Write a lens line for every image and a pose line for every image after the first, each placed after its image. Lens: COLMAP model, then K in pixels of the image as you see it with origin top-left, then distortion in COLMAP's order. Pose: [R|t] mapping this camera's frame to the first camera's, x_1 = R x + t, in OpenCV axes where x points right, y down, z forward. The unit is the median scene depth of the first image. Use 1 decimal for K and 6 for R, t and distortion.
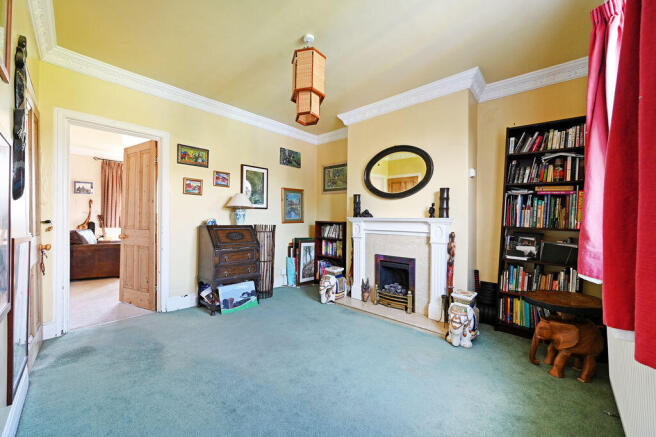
lens RADIAL K [[259.8, 0, 328.0], [0, 259.8, 218.5], [0, 0, 1]] dist [-0.000663, 0.000015]
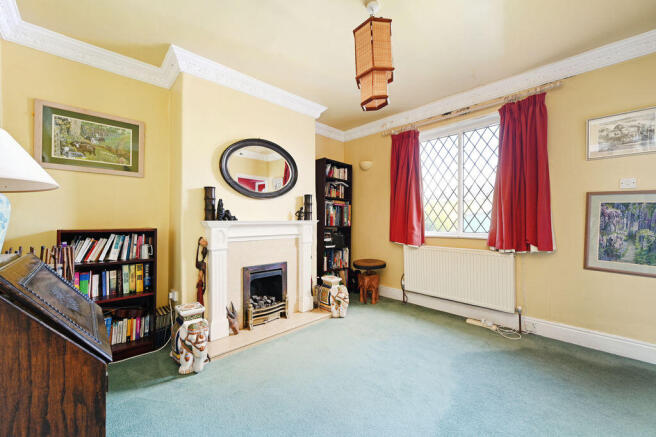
lens RADIAL K [[259.8, 0, 328.0], [0, 259.8, 218.5], [0, 0, 1]] dist [-0.000663, 0.000015]
pose [[0.065706, -0.005559, 0.997824, -0.586956], [0.002270, 0.999983, 0.005421, -0.014057], [-0.997836, 0.001909, 0.065717, 0.694066]]
